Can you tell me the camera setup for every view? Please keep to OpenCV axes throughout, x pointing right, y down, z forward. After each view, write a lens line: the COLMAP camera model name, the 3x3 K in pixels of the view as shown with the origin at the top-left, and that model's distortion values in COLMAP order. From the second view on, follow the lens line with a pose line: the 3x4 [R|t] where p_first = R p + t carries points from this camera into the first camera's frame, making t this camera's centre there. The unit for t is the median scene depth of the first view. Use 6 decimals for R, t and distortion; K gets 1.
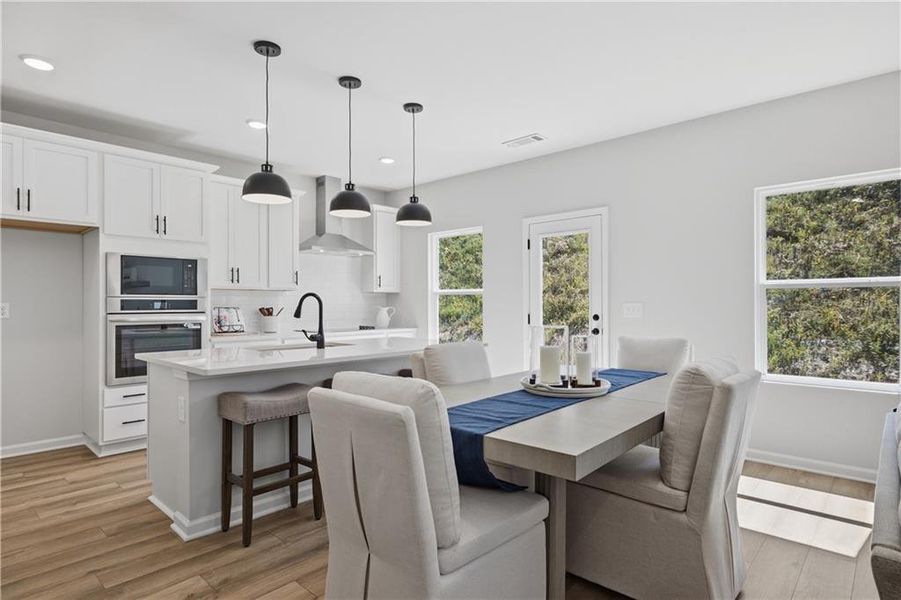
lens RADIAL K [[489.6, 0, 447.7], [0, 489.6, 302.0], [0, 0, 1]] dist [-0.002425, -0.000480]
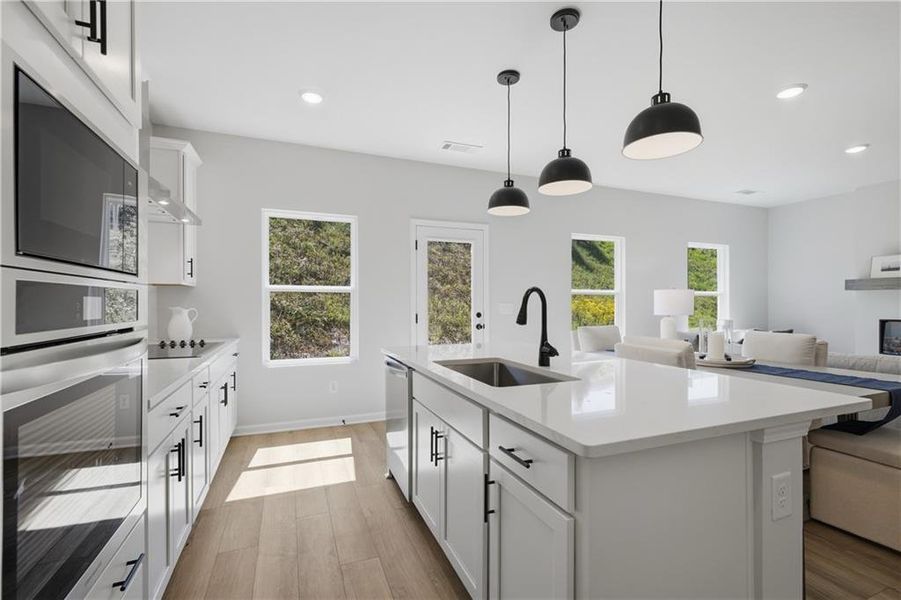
lens RADIAL K [[409.4, 0, 460.1], [0, 409.4, 304.6], [0, 0, 1]] dist [0.016821, -0.000226]
pose [[0.413195, -0.002003, 0.910640, -0.523721], [-0.002526, 0.999991, 0.003346, 0.002095], [-0.910639, -0.003683, 0.413186, 0.520740]]
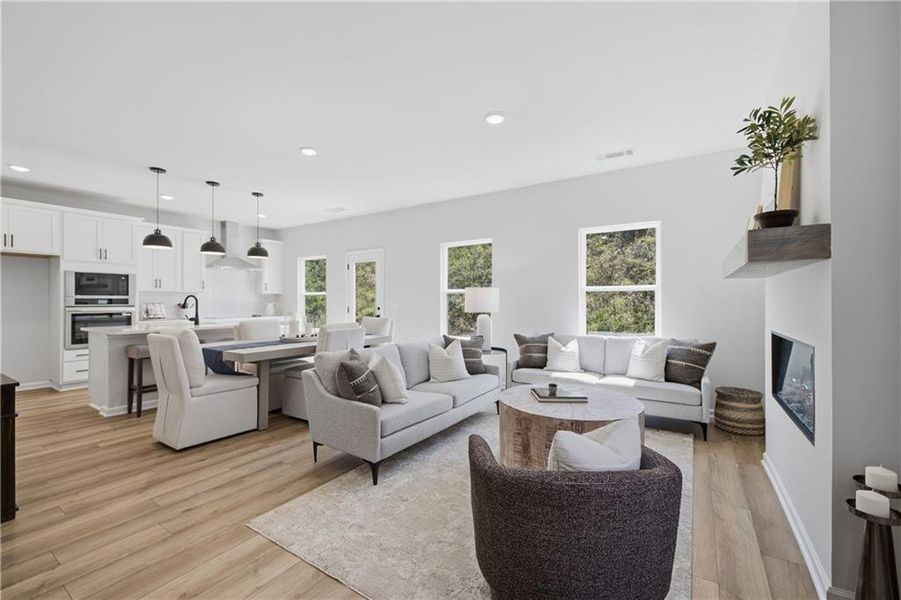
lens RADIAL K [[381.1, 0, 450.5], [0, 381.1, 300.0], [0, 0, 1]] dist [0.002111, -0.000177]
pose [[0.986594, 0.001477, 0.163189, 0.279017], [-0.001565, 0.999999, 0.000412, -0.001296], [-0.163188, -0.000662, 0.986595, -0.361631]]
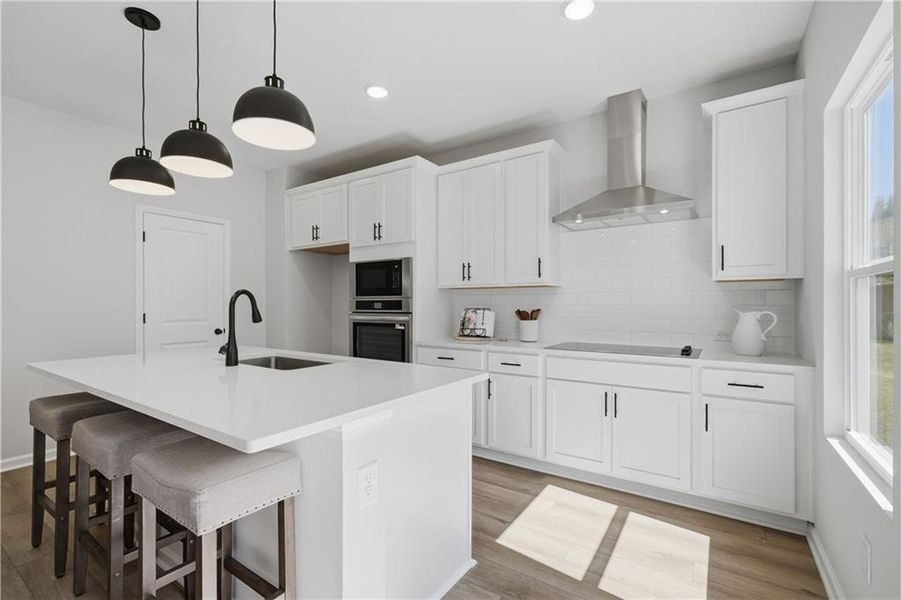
lens RADIAL K [[409.4, 0, 460.1], [0, 409.4, 304.6], [0, 0, 1]] dist [0.016821, -0.000226]
pose [[0.160351, 0.000082, -0.987060, 0.248769], [0.004141, 0.999991, 0.000755, 0.003292], [0.987051, -0.004209, 0.160349, 0.755565]]
